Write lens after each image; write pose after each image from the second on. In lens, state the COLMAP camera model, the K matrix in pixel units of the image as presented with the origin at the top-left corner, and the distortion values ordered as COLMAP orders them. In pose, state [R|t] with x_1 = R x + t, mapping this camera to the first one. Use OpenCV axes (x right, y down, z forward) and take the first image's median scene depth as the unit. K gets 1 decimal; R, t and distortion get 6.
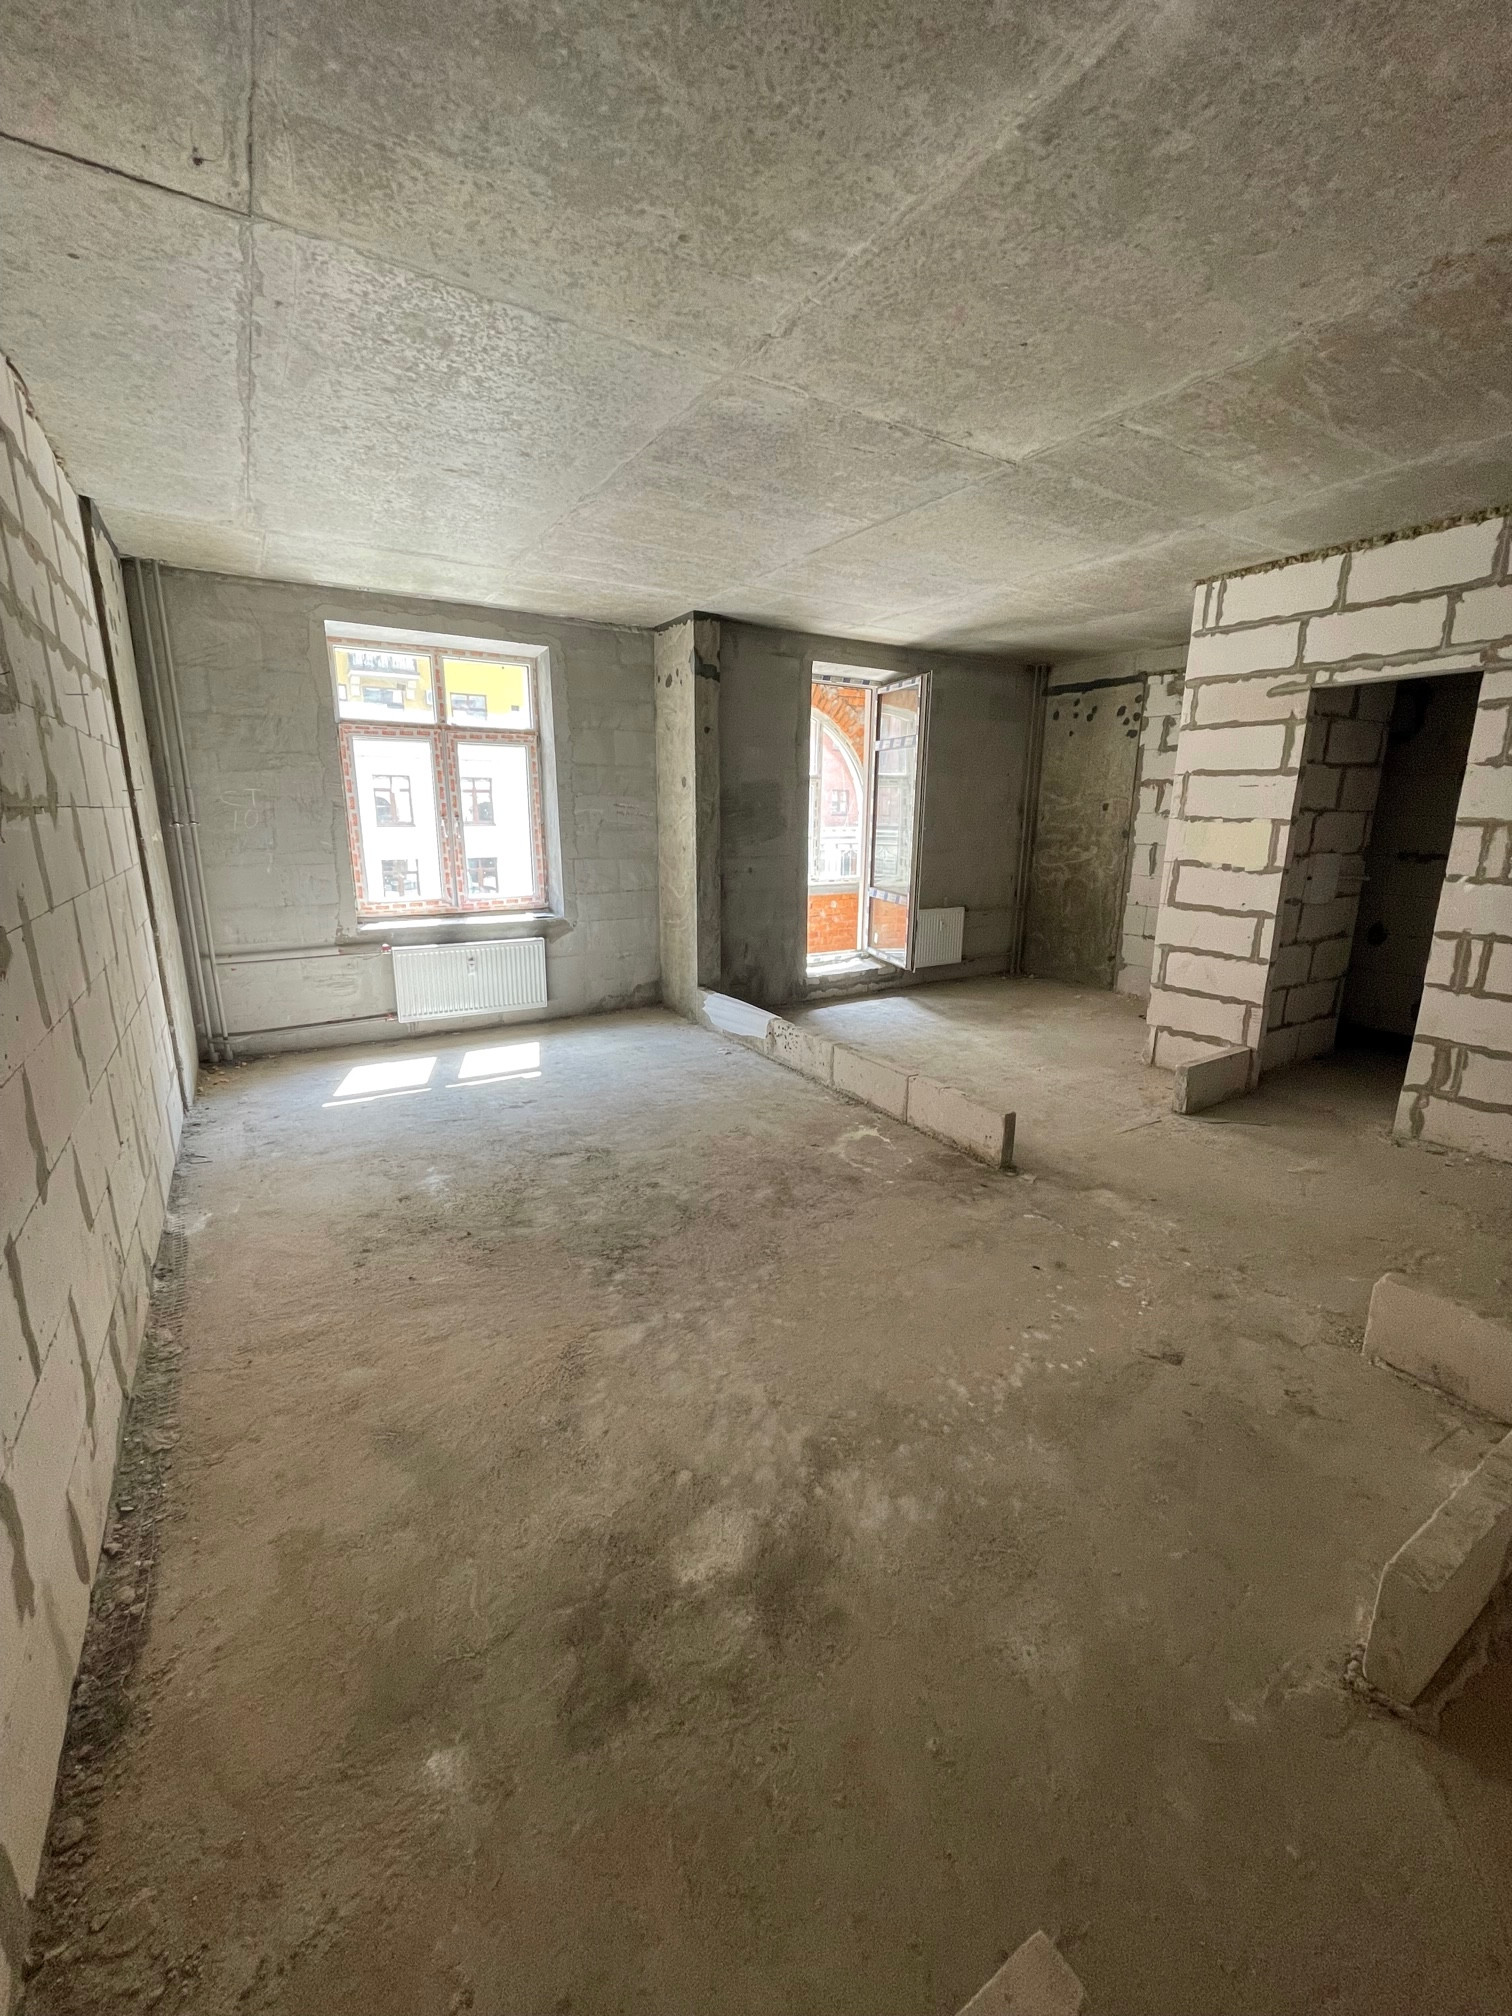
lens RADIAL K [[810.9, 0, 758.1], [0, 810.9, 1010.2], [0, 0, 1]] dist [-0.001665, 0.000166]
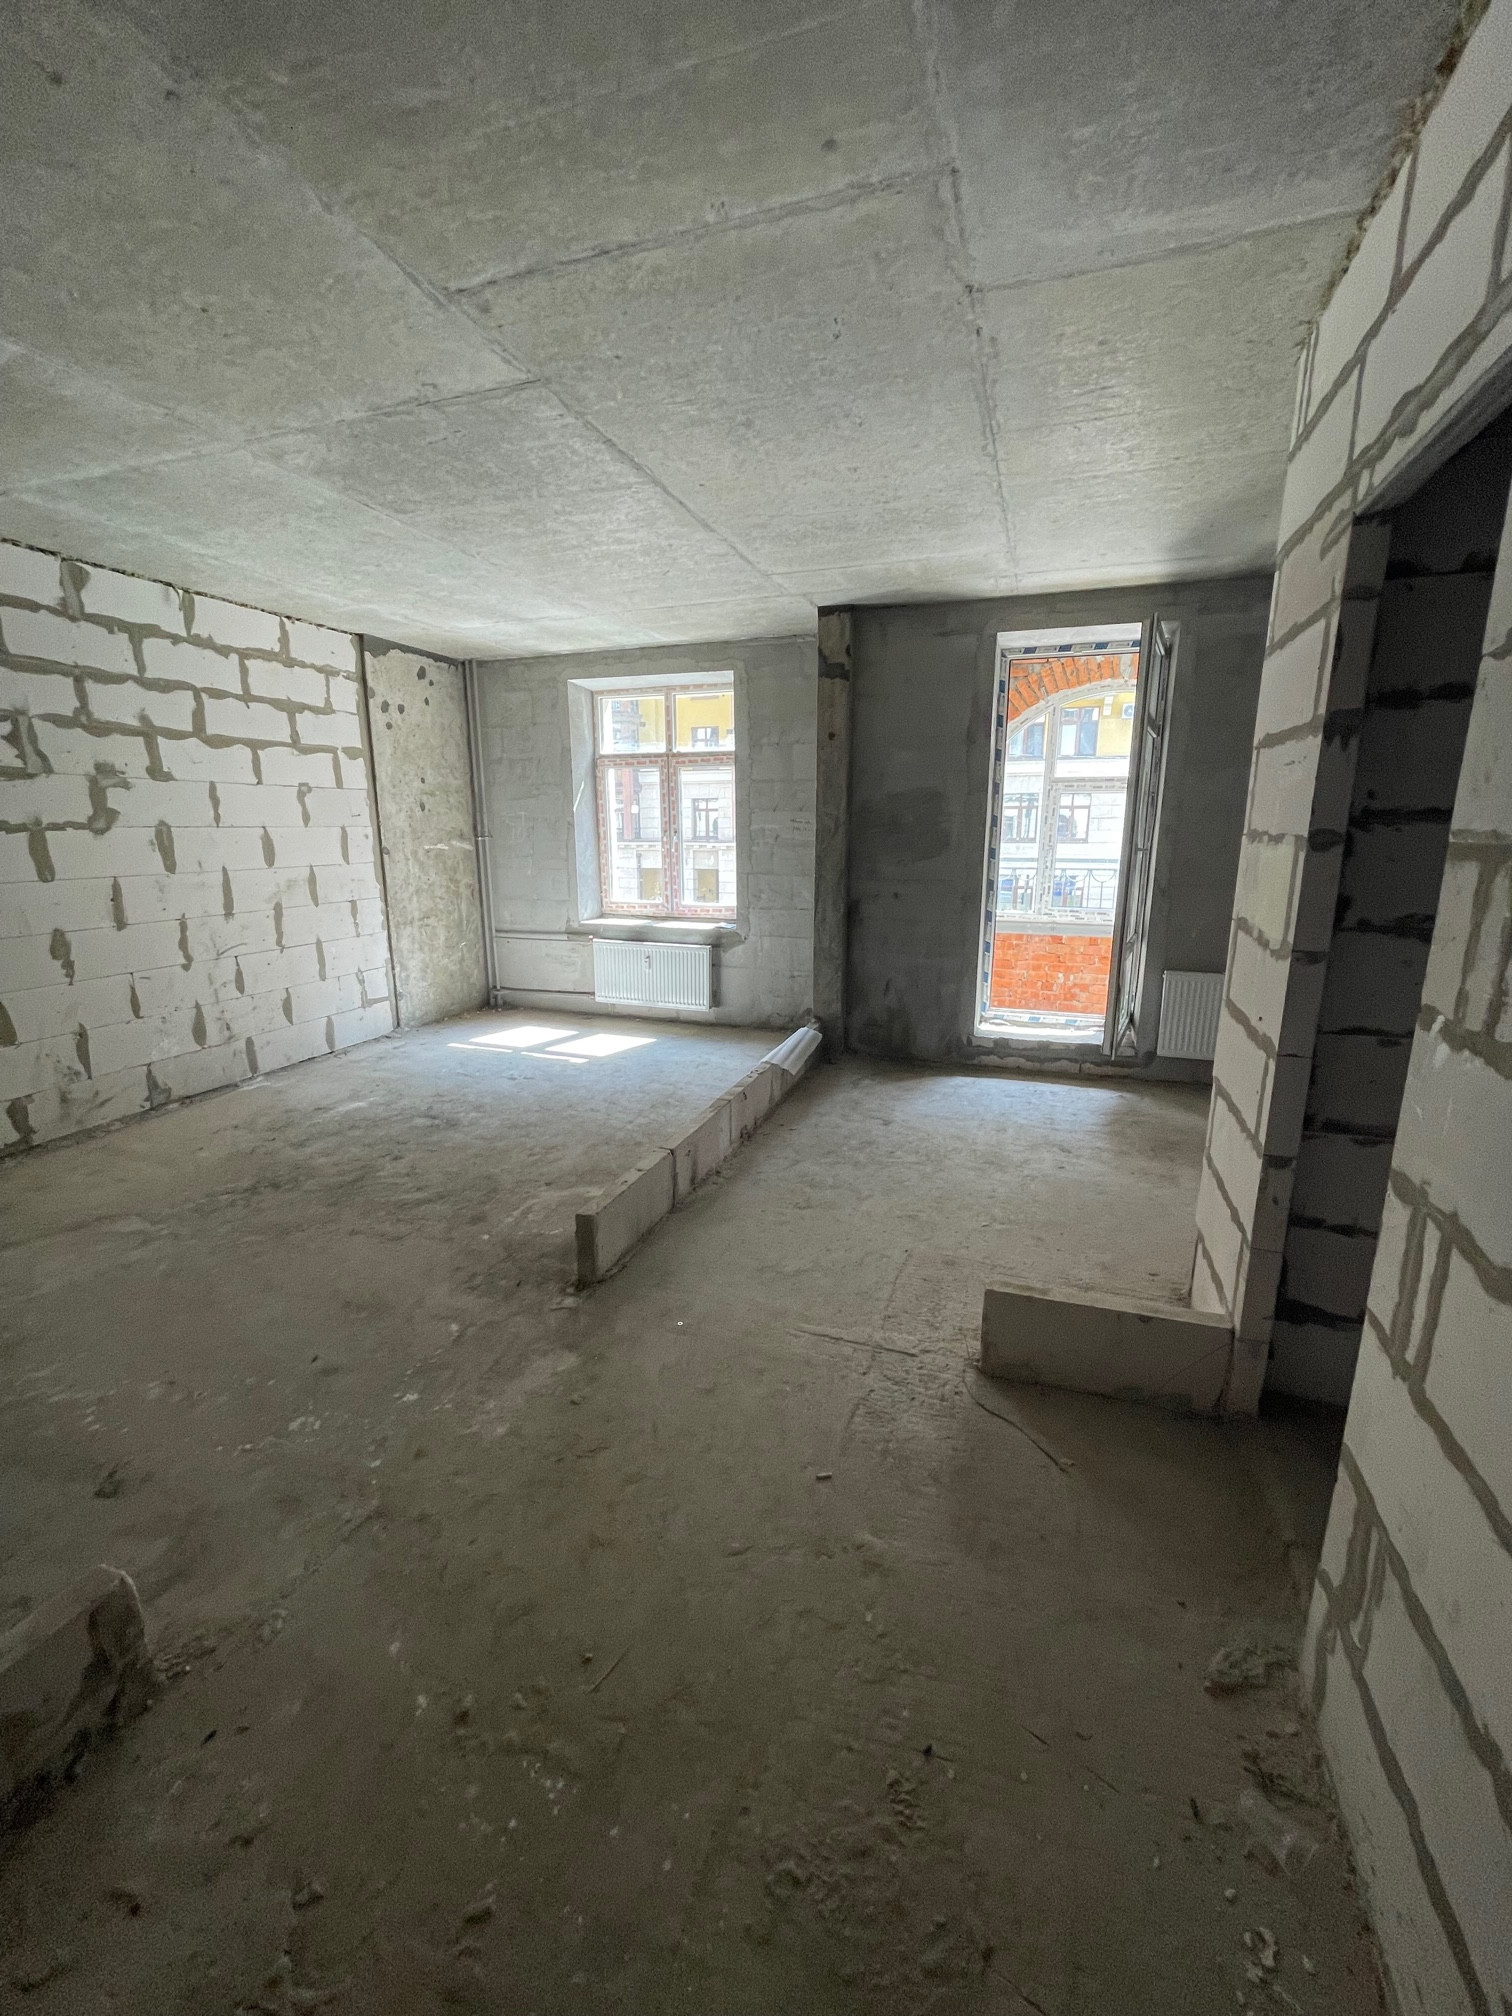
lens RADIAL K [[810.9, 0, 760.3], [0, 810.9, 1009.6], [0, 0, 1]] dist [-0.001665, 0.000166]
pose [[0.627943, 0.165404, -0.760479, 0.754304], [-0.180730, 0.981433, 0.064229, -0.112028], [0.756983, 0.097110, 0.646178, 0.474098]]
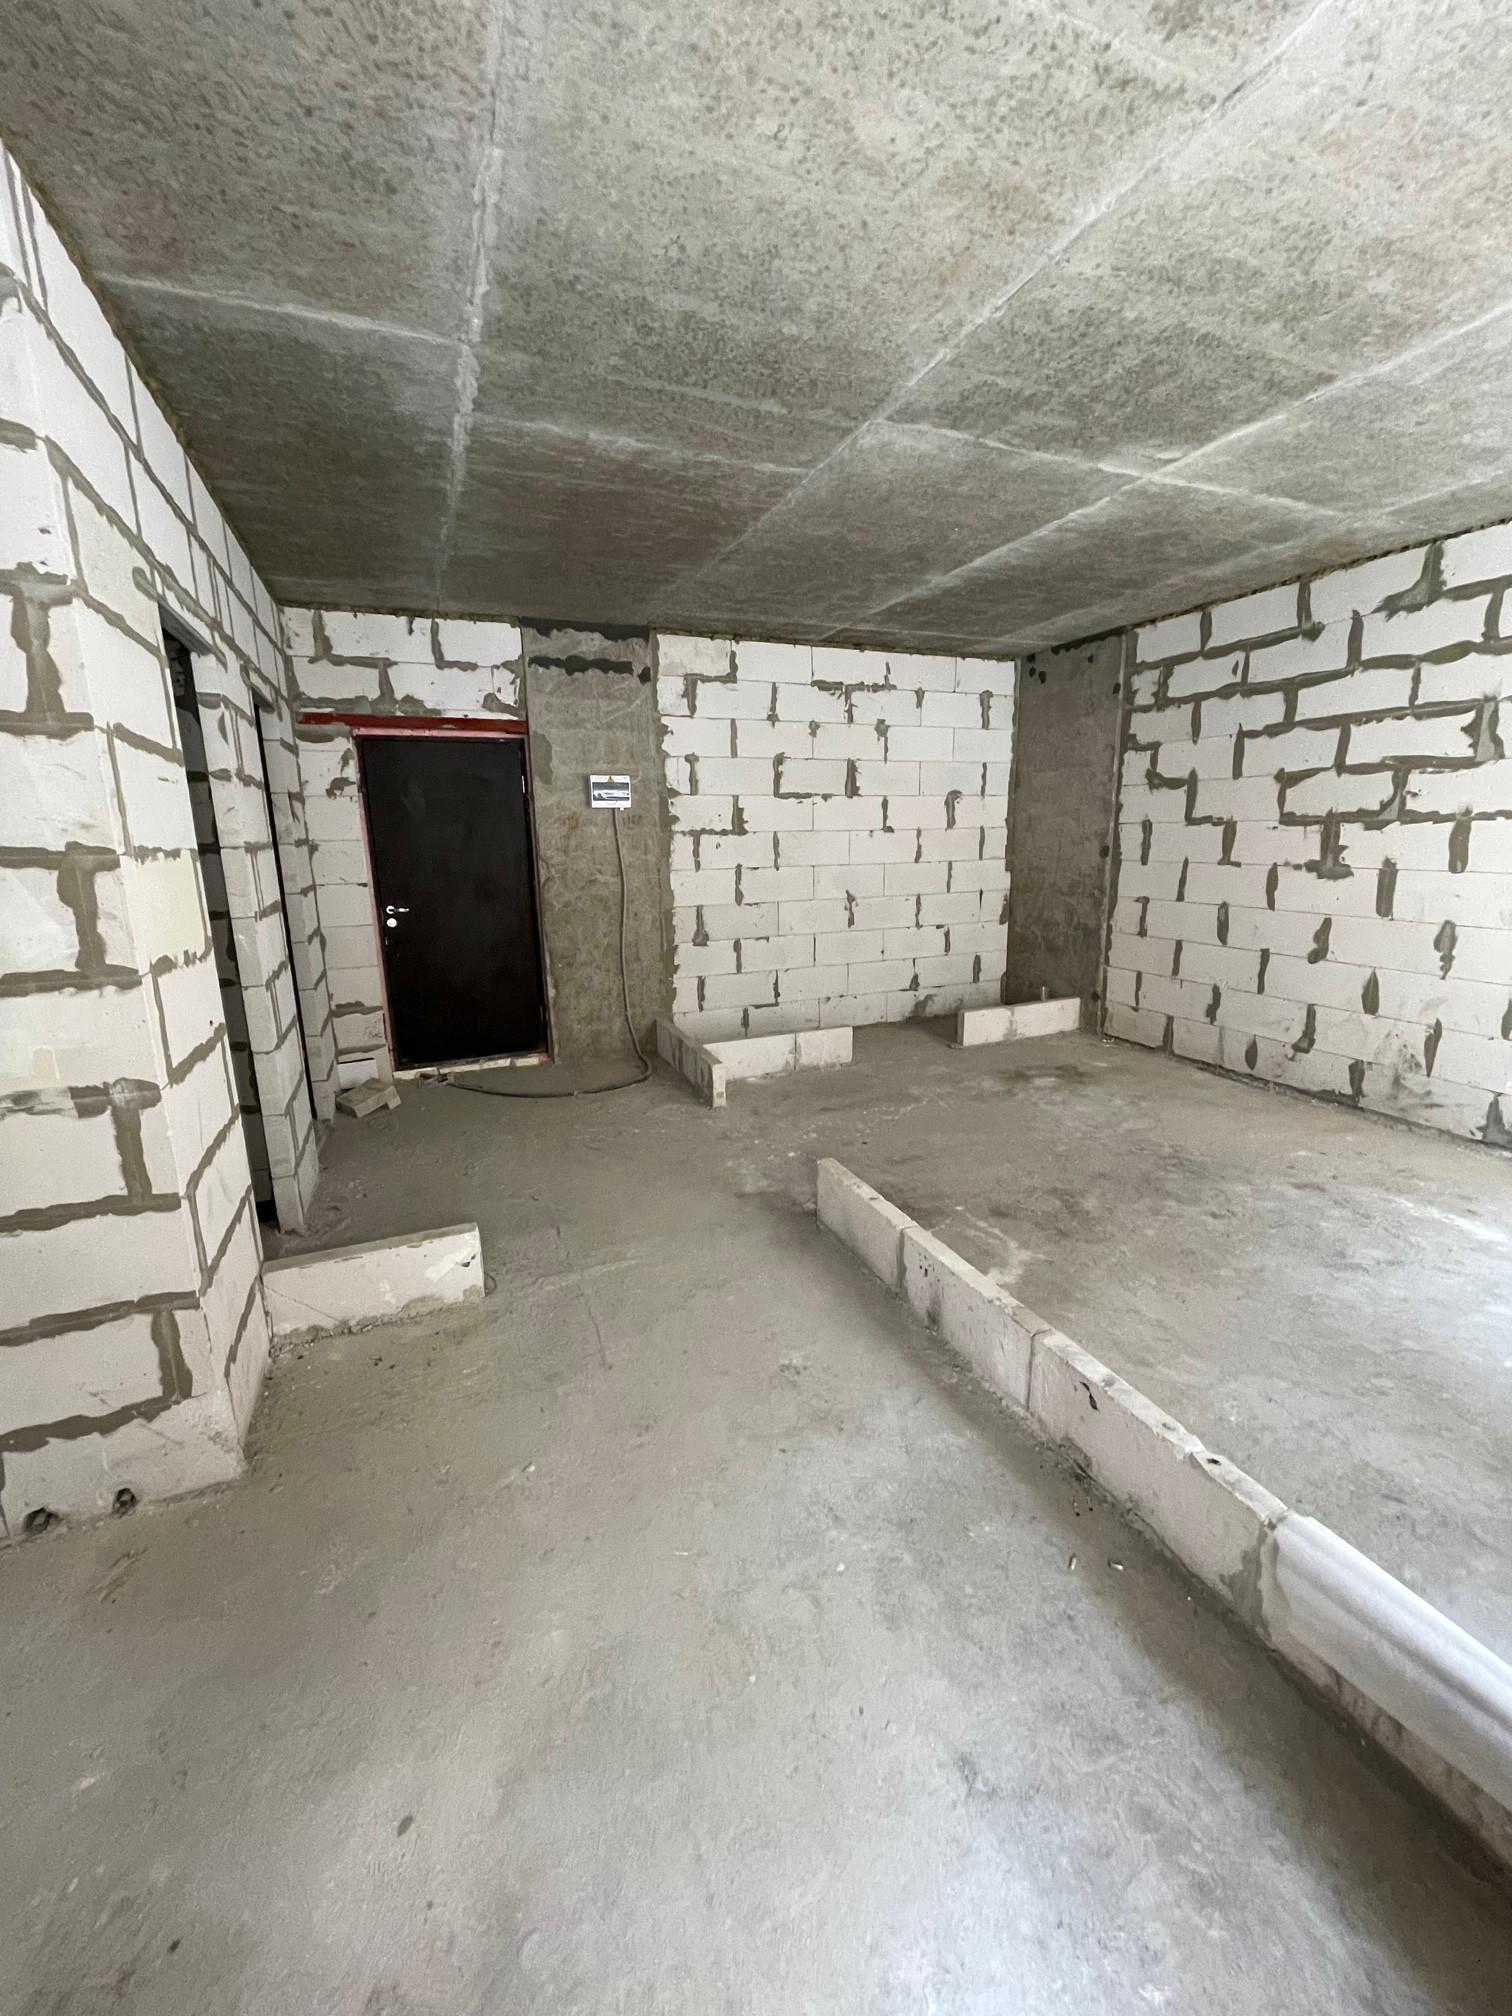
lens RADIAL K [[810.9, 0, 761.9], [0, 810.9, 1005.2], [0, 0, 1]] dist [-0.001665, 0.000166]
pose [[-0.988285, -0.020517, 0.151236, 0.191840], [0.048122, 0.898488, 0.436352, -0.330592], [-0.144837, 0.438518, -0.886975, 1.350871]]
